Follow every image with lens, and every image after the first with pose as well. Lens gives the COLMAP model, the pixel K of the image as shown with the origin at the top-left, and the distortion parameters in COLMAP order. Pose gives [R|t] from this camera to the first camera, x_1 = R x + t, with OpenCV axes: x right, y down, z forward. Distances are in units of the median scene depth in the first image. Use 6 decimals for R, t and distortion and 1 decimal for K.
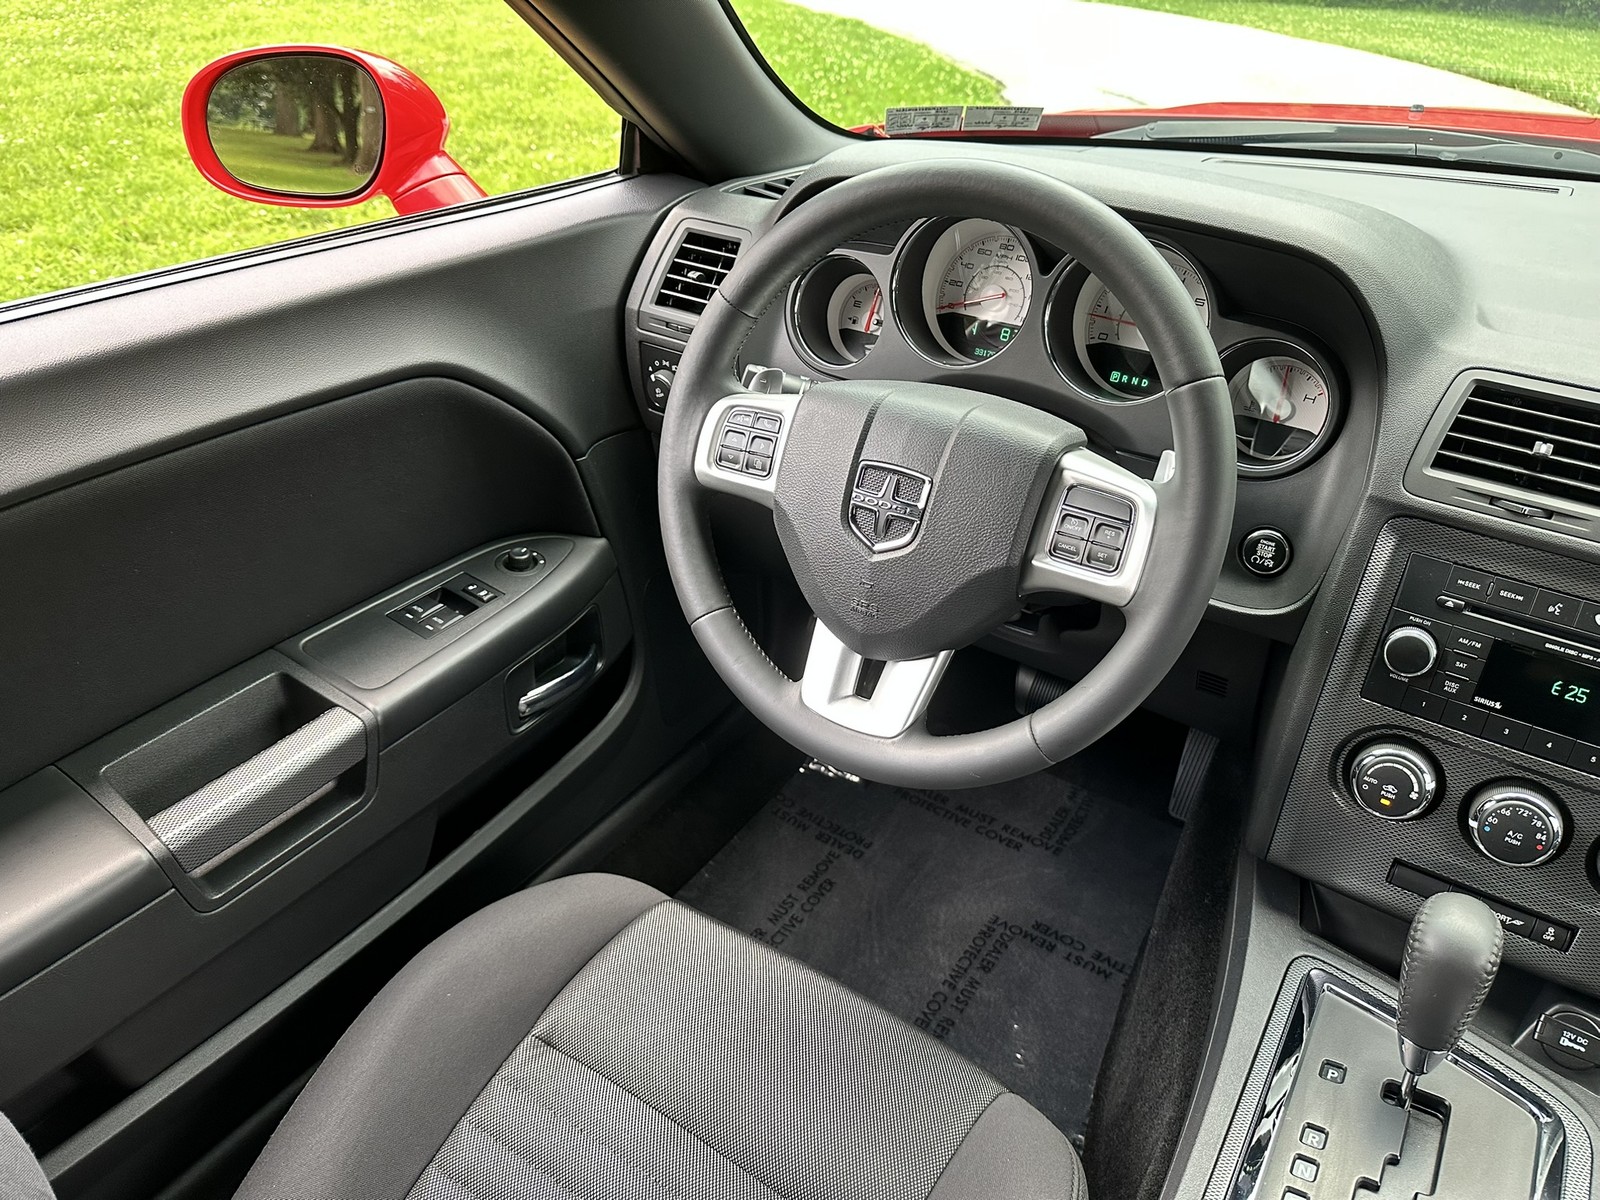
lens RADIAL K [[1140.8, 0, 771.5], [0, 1140.8, 596.6], [0, 0, 1]] dist [-0.003022, -0.027192]
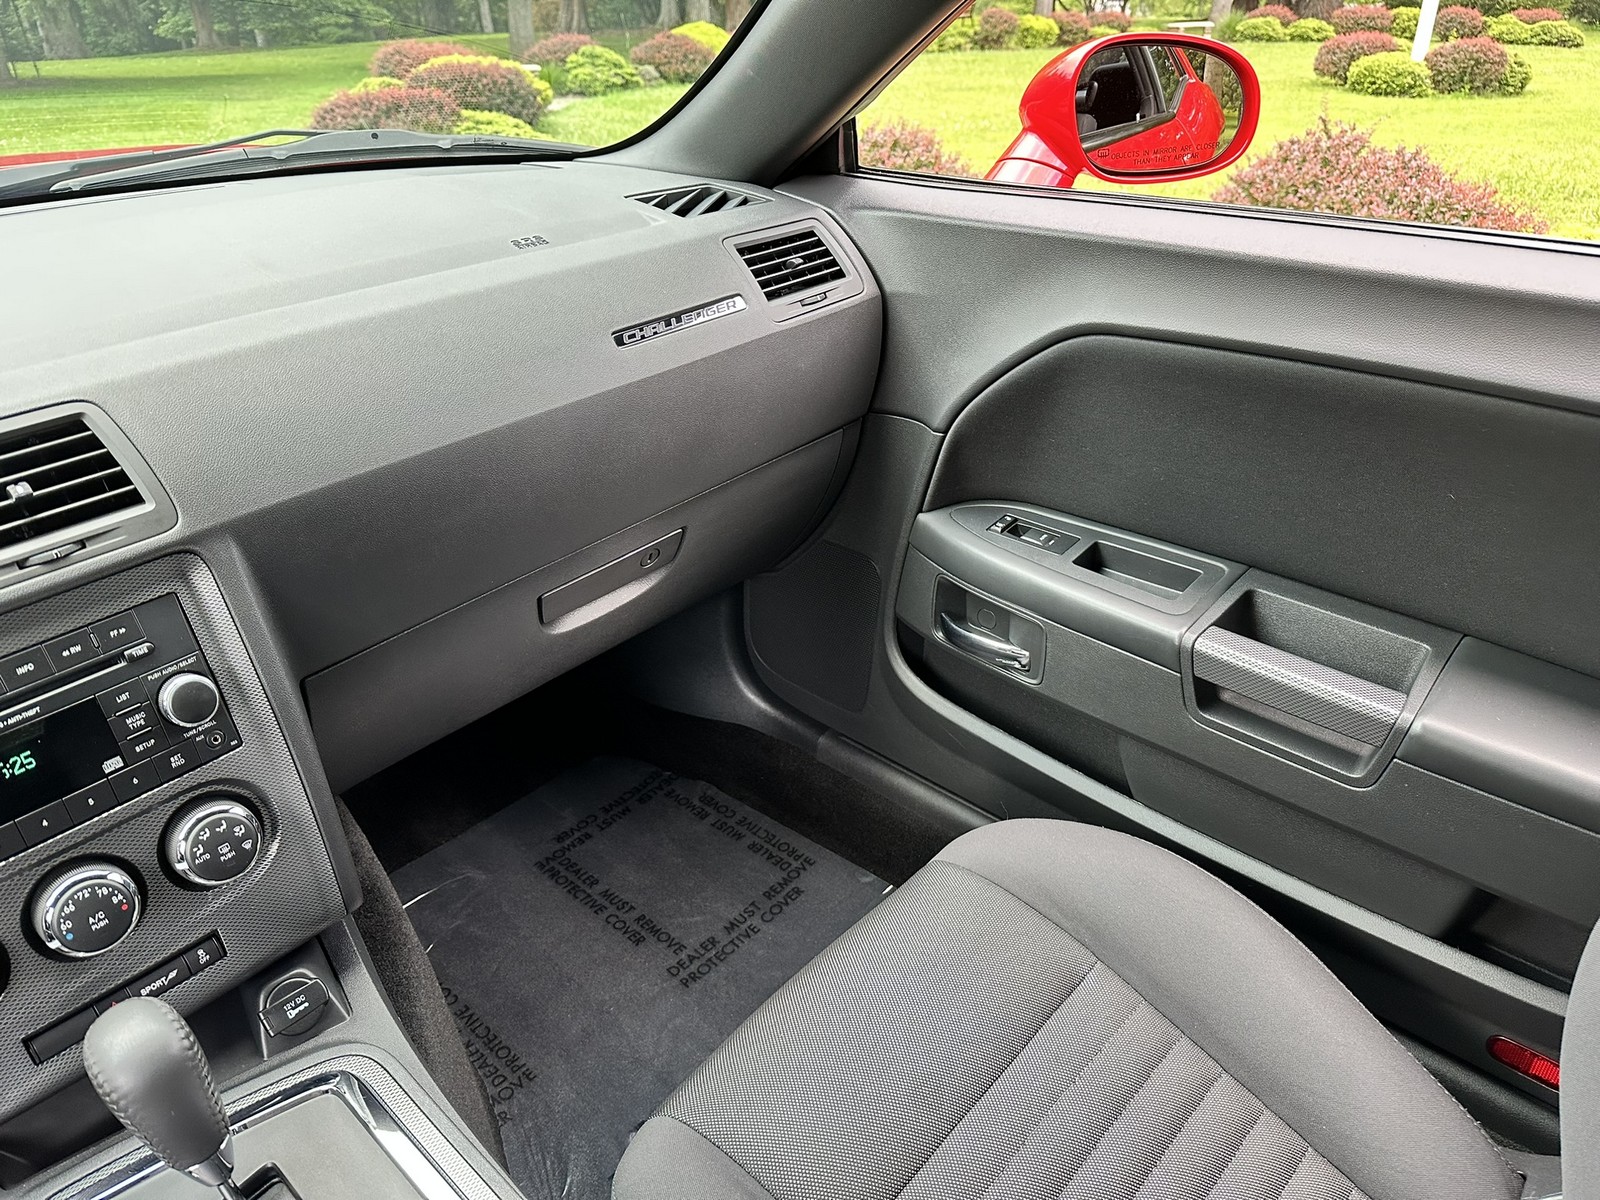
lens RADIAL K [[1121.4, 0, 797.3], [0, 1121.4, 591.1], [0, 0, 1]] dist [0.072793, -0.107206]
pose [[0.152751, -0.504192, 0.849975, 0.111064], [0.552380, 0.756734, 0.349613, 0.008798], [-0.819478, 0.416105, 0.394098, 0.088727]]
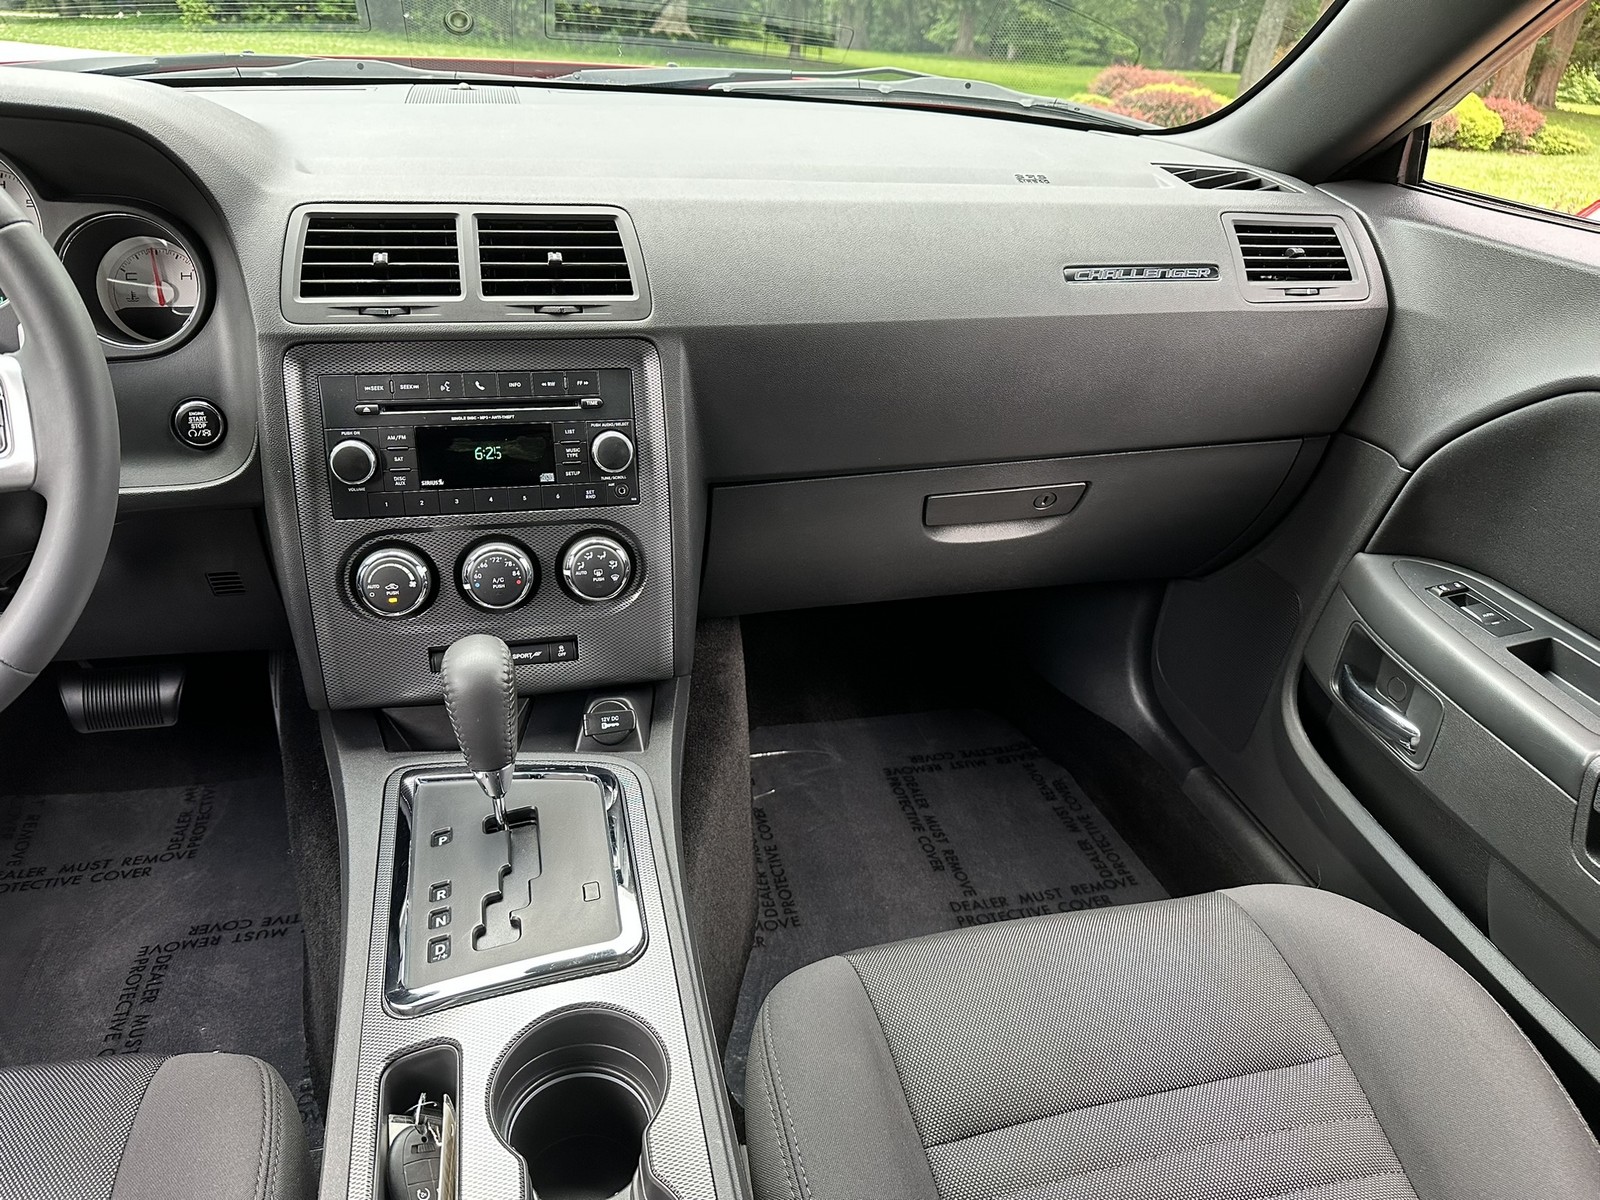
lens RADIAL K [[1121.4, 0, 797.3], [0, 1121.4, 591.1], [0, 0, 1]] dist [0.072793, -0.107206]
pose [[0.669086, -0.337193, 0.662287, 0.080306], [0.360797, 0.926464, 0.107193, 0.202594], [-0.649730, 0.167230, 0.741543, -0.073485]]
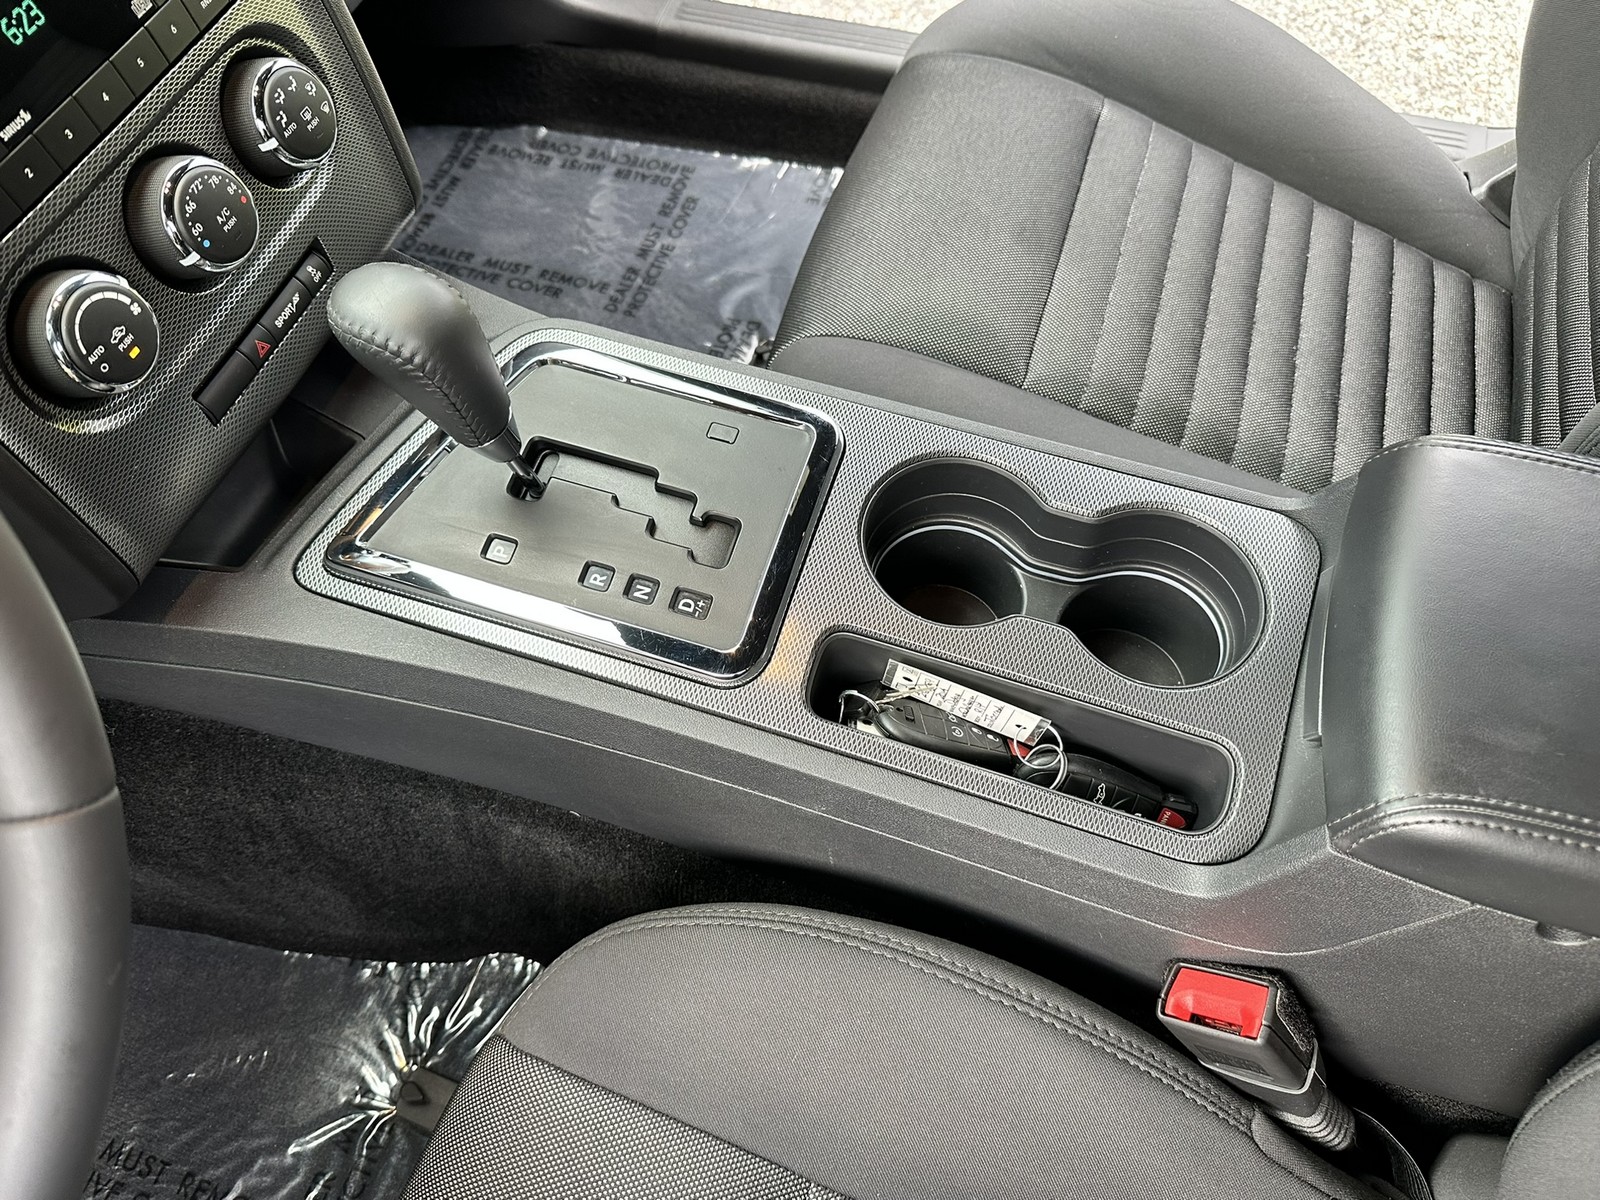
lens RADIAL K [[1156.8, 0, 800.7], [0, 1156.8, 606.6], [0, 0, 1]] dist [0.002419, -0.028502]
pose [[-0.276921, -0.821854, 0.497866, 0.009768], [0.527997, 0.302751, 0.793449, -0.088750], [-0.802828, 0.482595, 0.350099, 0.569658]]
